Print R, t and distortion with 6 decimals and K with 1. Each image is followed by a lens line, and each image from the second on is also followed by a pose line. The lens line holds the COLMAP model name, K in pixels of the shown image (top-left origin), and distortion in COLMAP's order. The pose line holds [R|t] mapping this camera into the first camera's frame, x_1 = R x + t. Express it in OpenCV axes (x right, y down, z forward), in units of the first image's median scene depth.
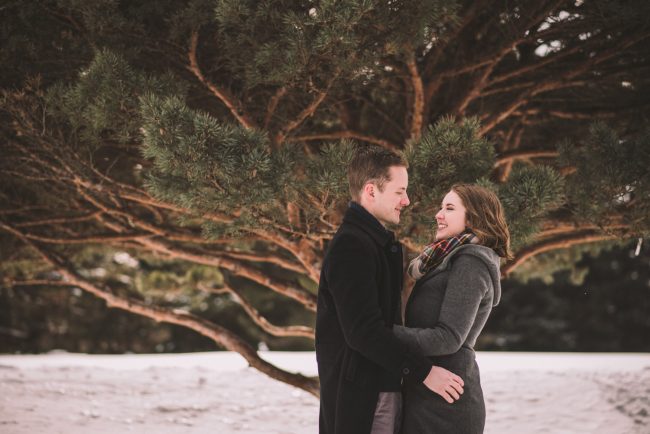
lens RADIAL K [[1802.6, 0, 325.0], [0, 1802.6, 217.0], [0, 0, 1]] dist [-0.061737, 2.496608]
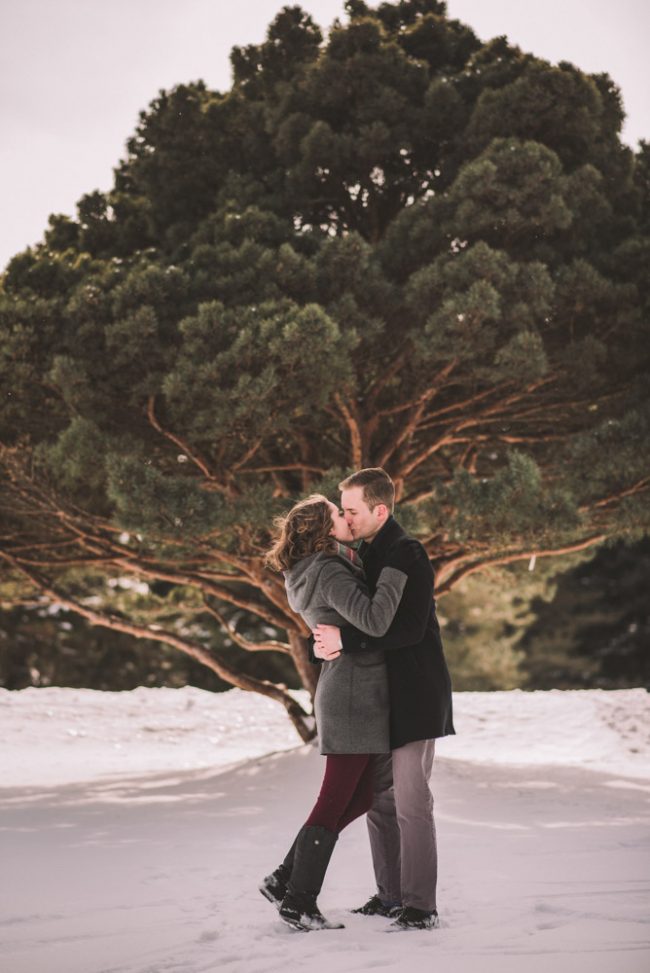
lens RADIAL K [[2652.5, 0, 325.0], [0, 2652.5, 486.5], [0, 0, 1]] dist [-0.016482, 0.242060]
pose [[0.999109, -0.013772, -0.039884, 0.095831], [0.013245, 0.999822, -0.013448, -0.010546], [0.040062, 0.012908, 0.999114, -0.662115]]
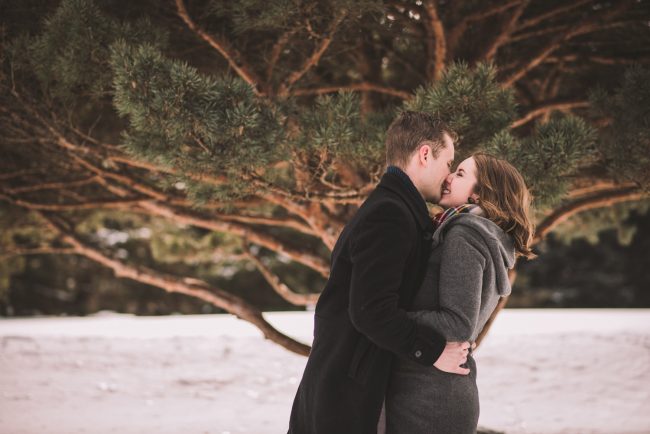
lens RADIAL K [[1803.3, 0, 300.7], [0, 1803.3, 218.8], [0, 0, 1]] dist [0.013001, 0.956434]
pose [[0.998895, -0.014762, -0.044611, 0.020251], [0.015865, 0.999575, 0.024469, -0.001486], [0.044231, -0.025150, 0.998705, 0.083297]]
